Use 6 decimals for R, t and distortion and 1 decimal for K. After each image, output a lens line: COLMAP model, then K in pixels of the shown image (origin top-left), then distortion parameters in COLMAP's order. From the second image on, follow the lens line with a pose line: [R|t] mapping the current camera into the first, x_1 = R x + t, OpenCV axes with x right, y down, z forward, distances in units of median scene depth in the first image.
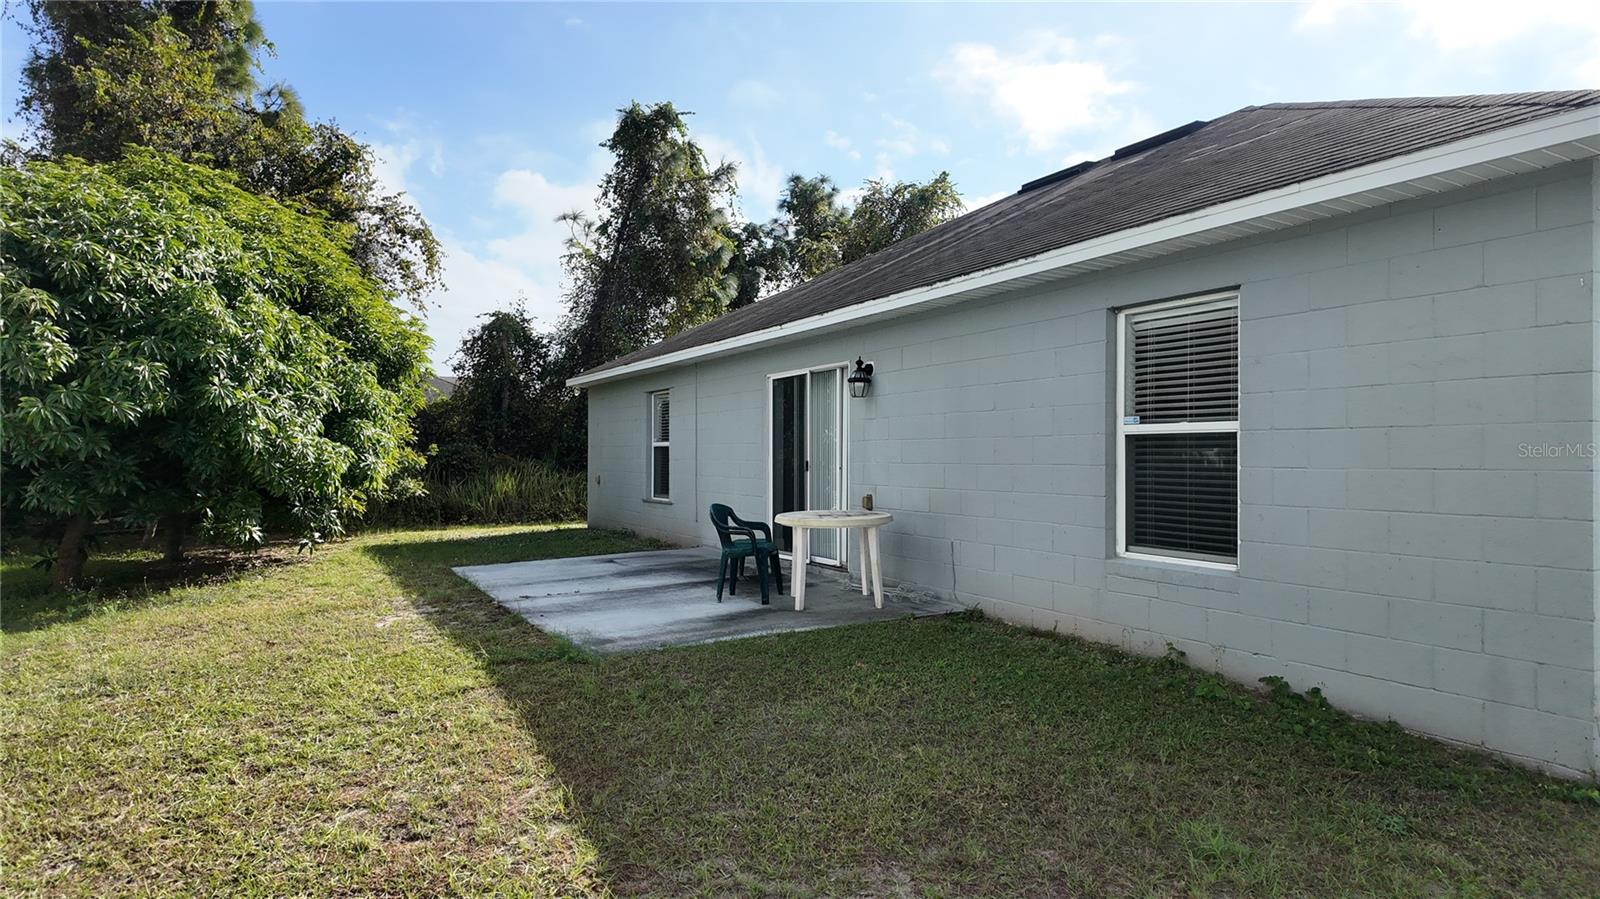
lens RADIAL K [[933.2, 0, 790.6], [0, 933.2, 449.9], [0, 0, 1]] dist [0.033559, -0.025288]
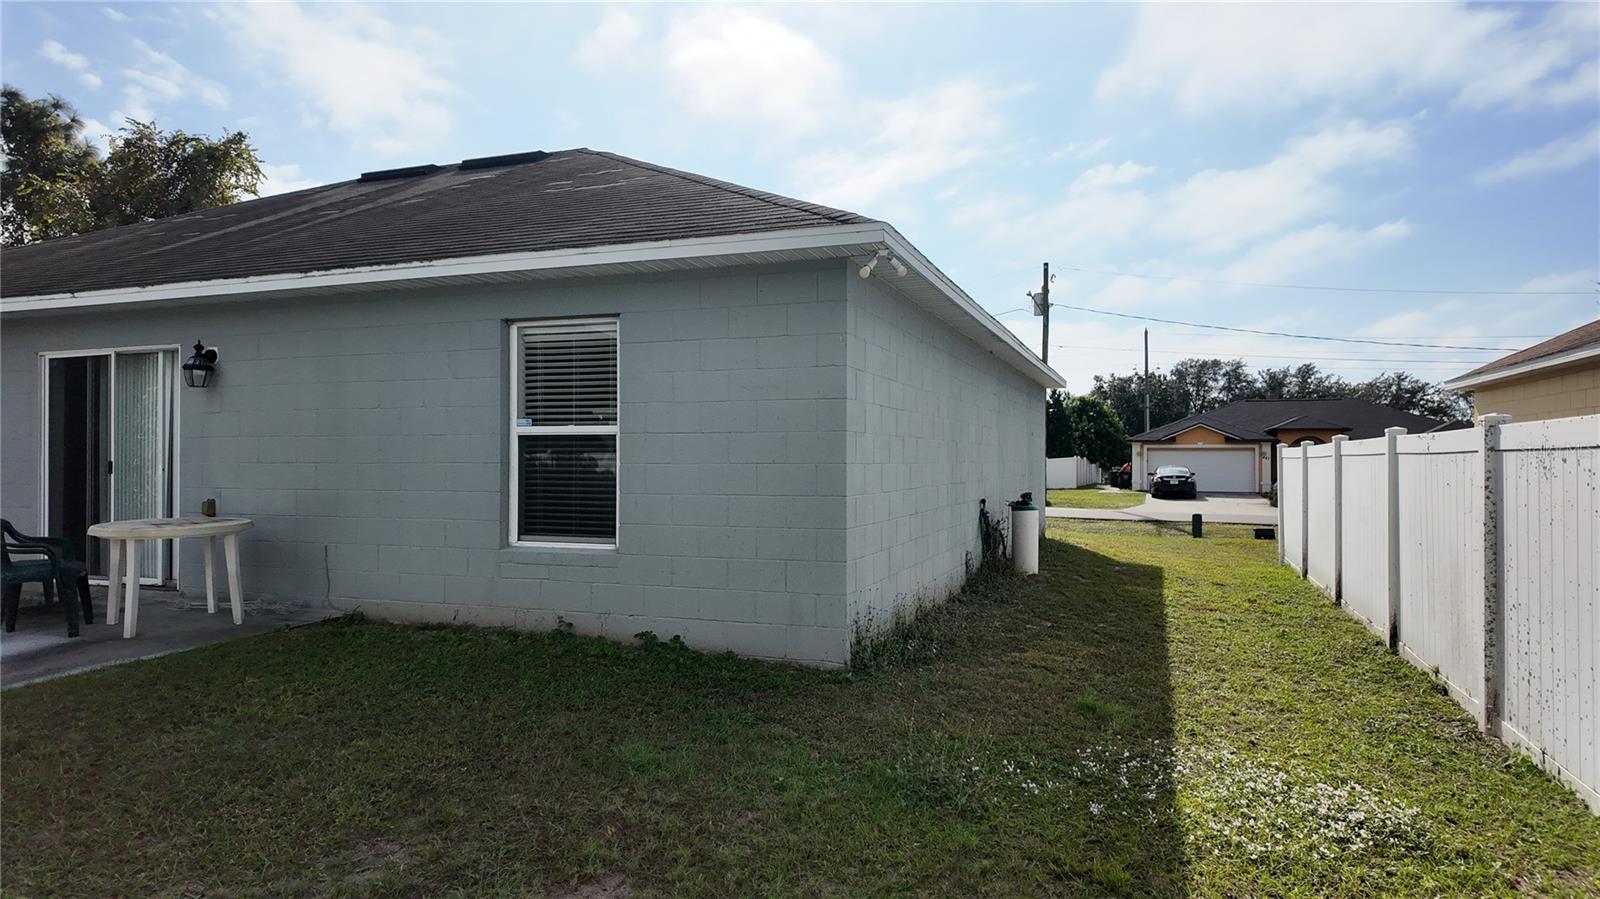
lens RADIAL K [[933.2, 0, 802.7], [0, 933.2, 443.6], [0, 0, 1]] dist [0.033559, -0.025288]
pose [[0.754825, 0.010087, 0.655849, -0.108886], [-0.004366, 0.999937, -0.010354, 0.003702], [-0.655912, 0.004952, 0.754821, -0.050315]]
